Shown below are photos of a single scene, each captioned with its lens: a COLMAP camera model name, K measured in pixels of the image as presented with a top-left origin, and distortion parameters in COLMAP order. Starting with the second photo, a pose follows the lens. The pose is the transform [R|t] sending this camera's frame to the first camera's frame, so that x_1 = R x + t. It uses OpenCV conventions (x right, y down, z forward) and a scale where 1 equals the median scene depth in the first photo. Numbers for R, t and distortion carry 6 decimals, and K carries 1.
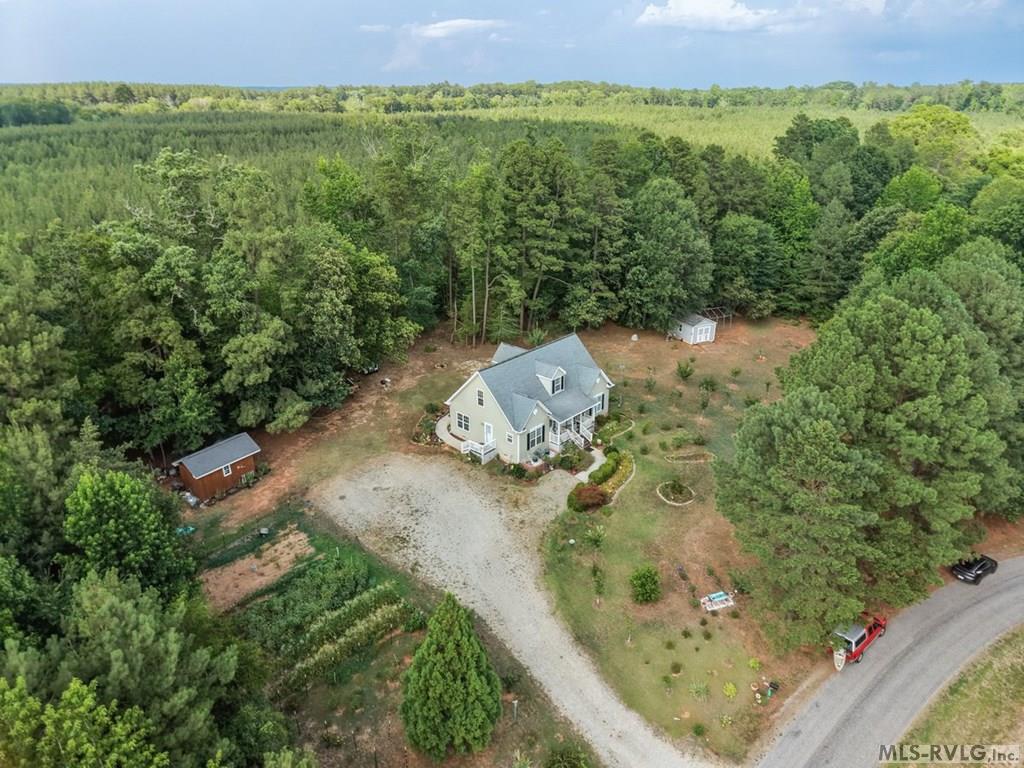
lens RADIAL K [[686.7, 0, 515.5], [0, 686.7, 393.4], [0, 0, 1]] dist [0.008916, 0.000691]
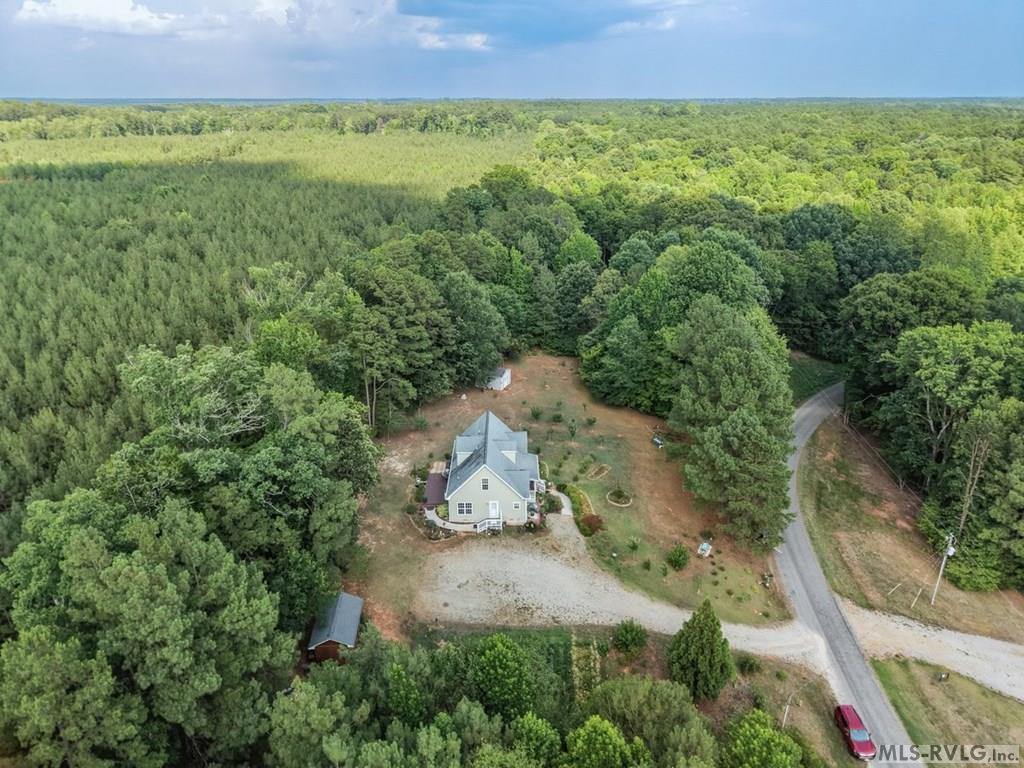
lens RADIAL K [[686.7, 0, 515.5], [0, 686.7, 393.4], [0, 0, 1]] dist [0.008916, 0.000691]
pose [[0.746262, -0.271249, 0.607879, -0.722368], [0.275222, 0.957228, 0.089260, -0.247451], [-0.606091, 0.100691, 0.788996, -0.036131]]
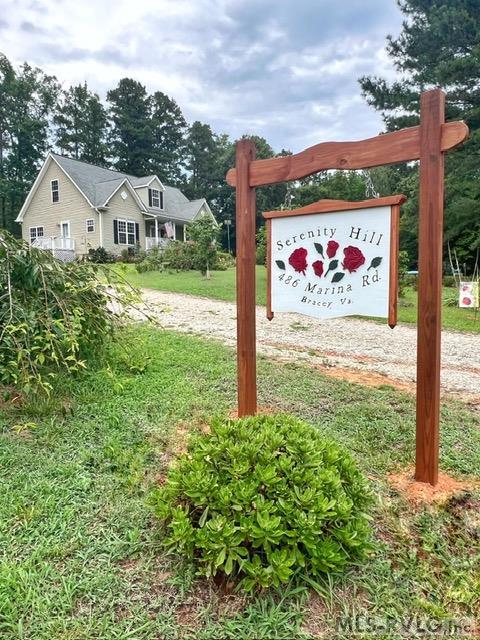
lens RADIAL K [[429.2, 0, 240.0], [0, 429.2, 320.0], [0, 0, 1]] dist [0.008916, 0.000691]
pose [[0.981719, -0.026166, 0.188529, 0.062145], [0.088436, 0.939804, -0.330072, 0.335650], [-0.168544, 0.340711, 0.924937, 0.547354]]
